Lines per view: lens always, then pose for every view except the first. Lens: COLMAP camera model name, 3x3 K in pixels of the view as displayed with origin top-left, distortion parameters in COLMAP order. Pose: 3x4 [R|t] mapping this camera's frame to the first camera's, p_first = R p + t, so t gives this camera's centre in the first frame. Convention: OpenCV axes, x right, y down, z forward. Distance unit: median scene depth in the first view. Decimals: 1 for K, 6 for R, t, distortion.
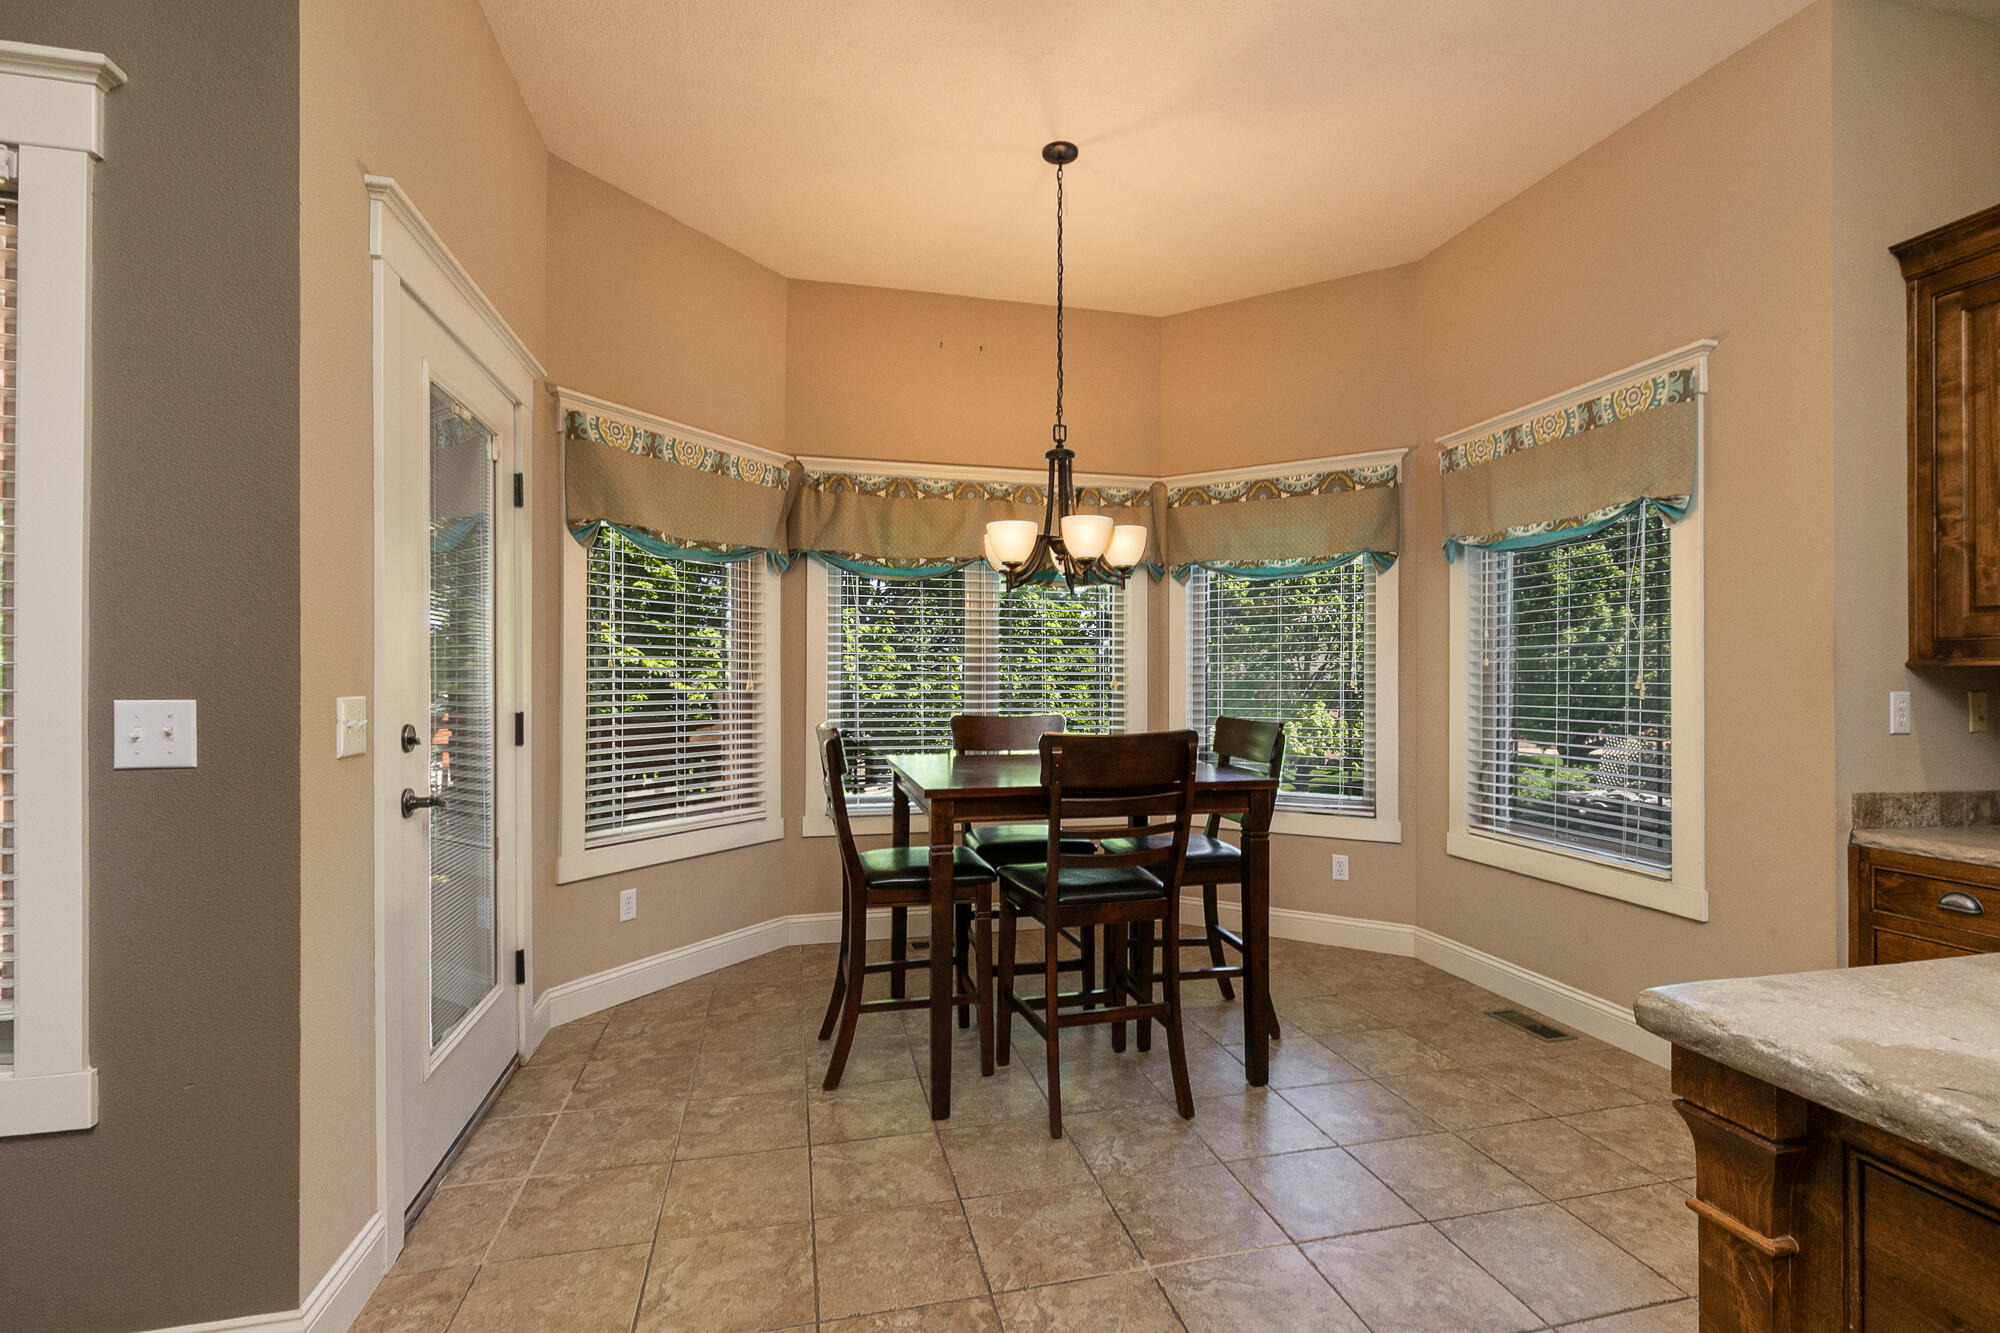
lens RADIAL K [[926.8, 0, 1001.4], [0, 926.8, 668.2], [0, 0, 1]] dist [0.012165, 0.000577]
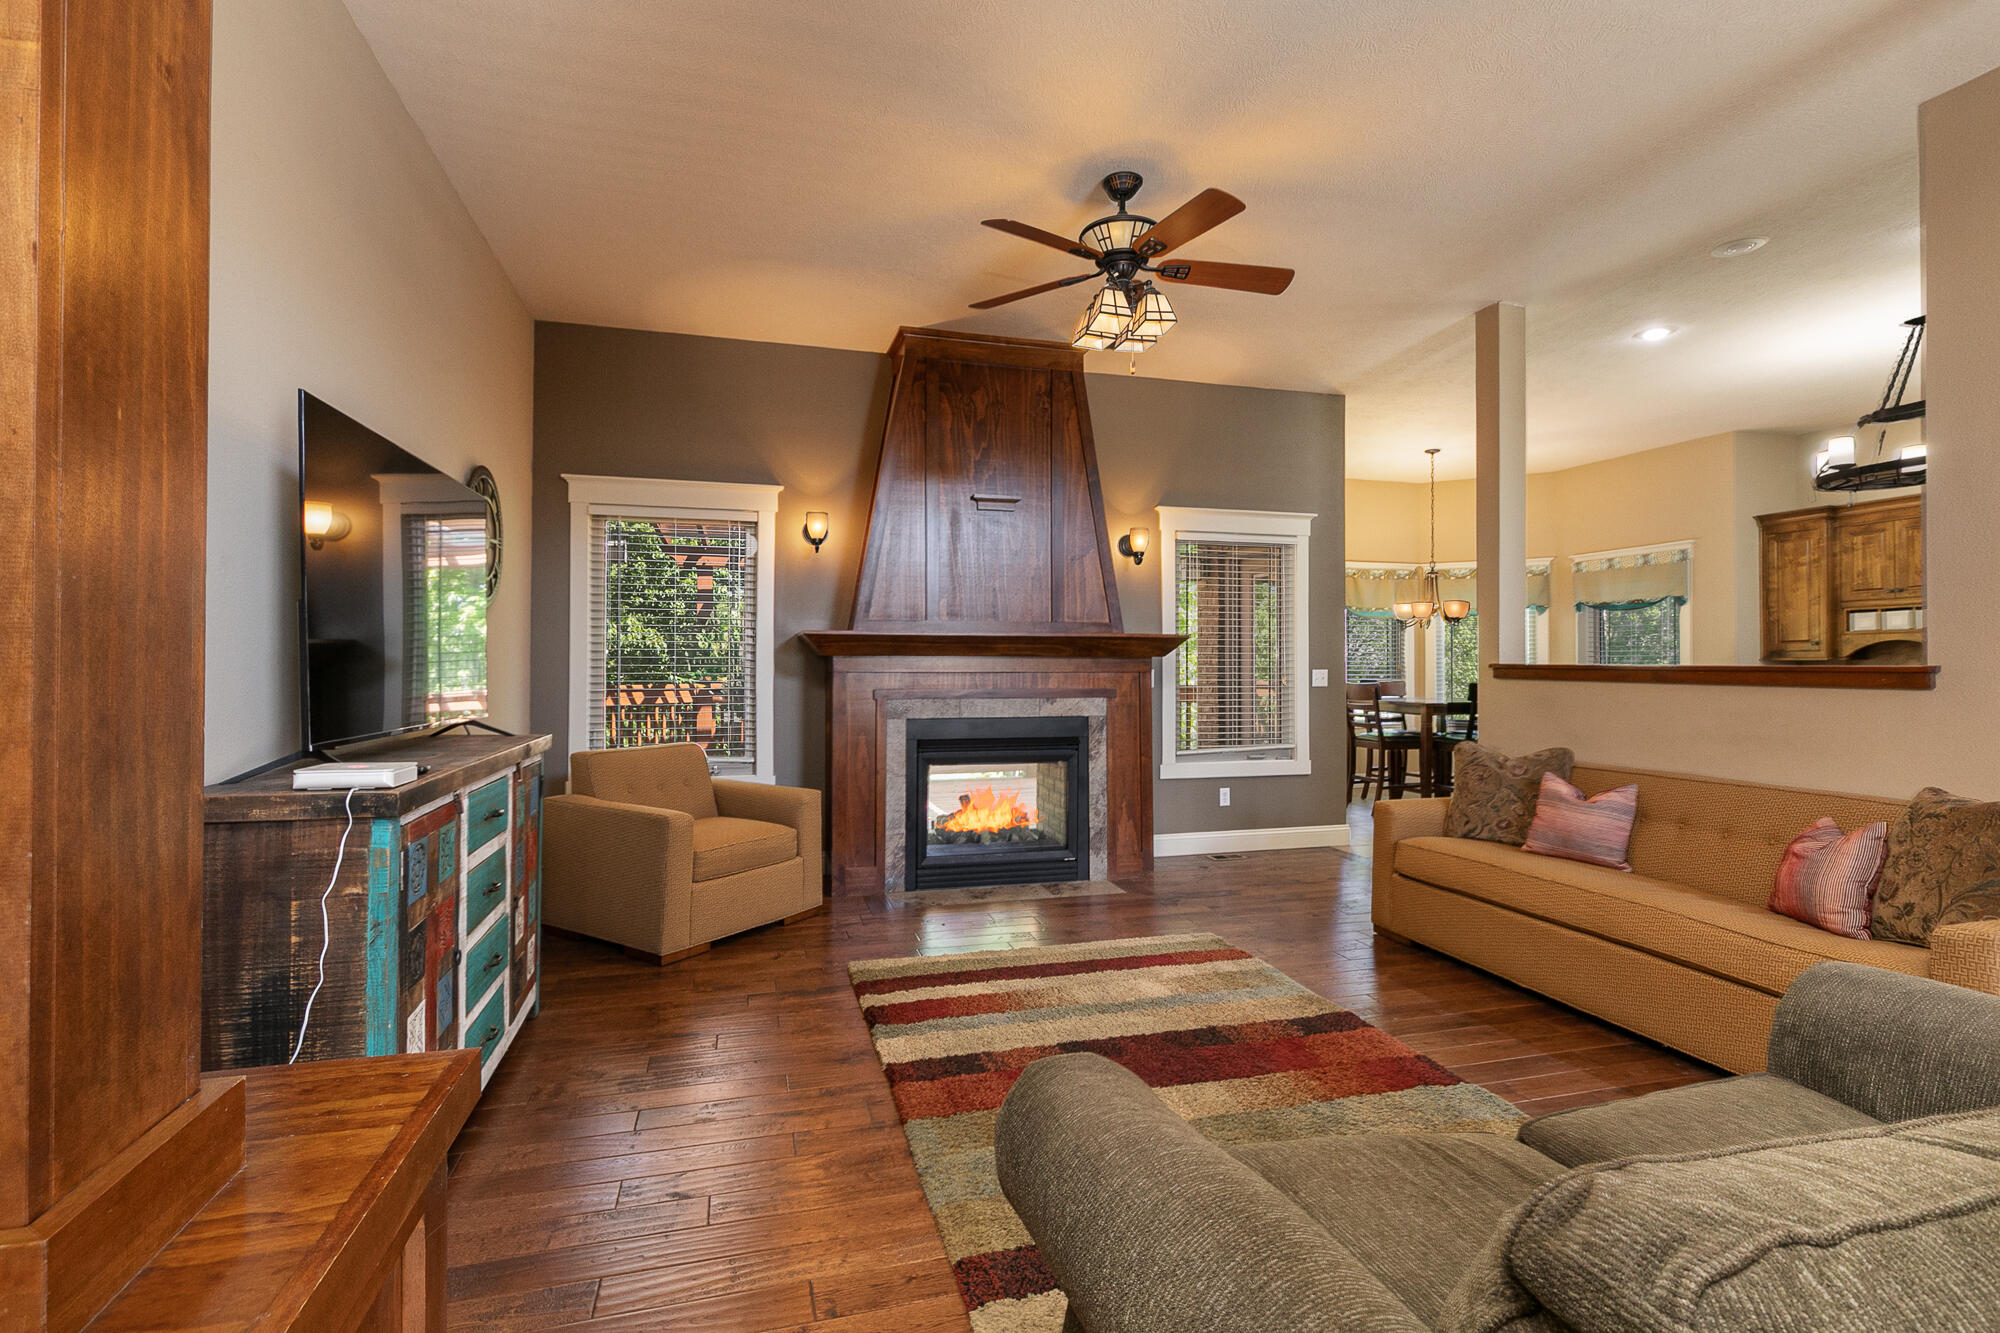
lens RADIAL K [[926.8, 0, 1005.0], [0, 926.8, 657.6], [0, 0, 1]] dist [0.012165, 0.000577]
pose [[0.999510, -0.000368, 0.031291, -1.323503], [0.000233, 0.999991, 0.004327, -0.020532], [-0.031293, -0.004318, 0.999501, -1.646926]]
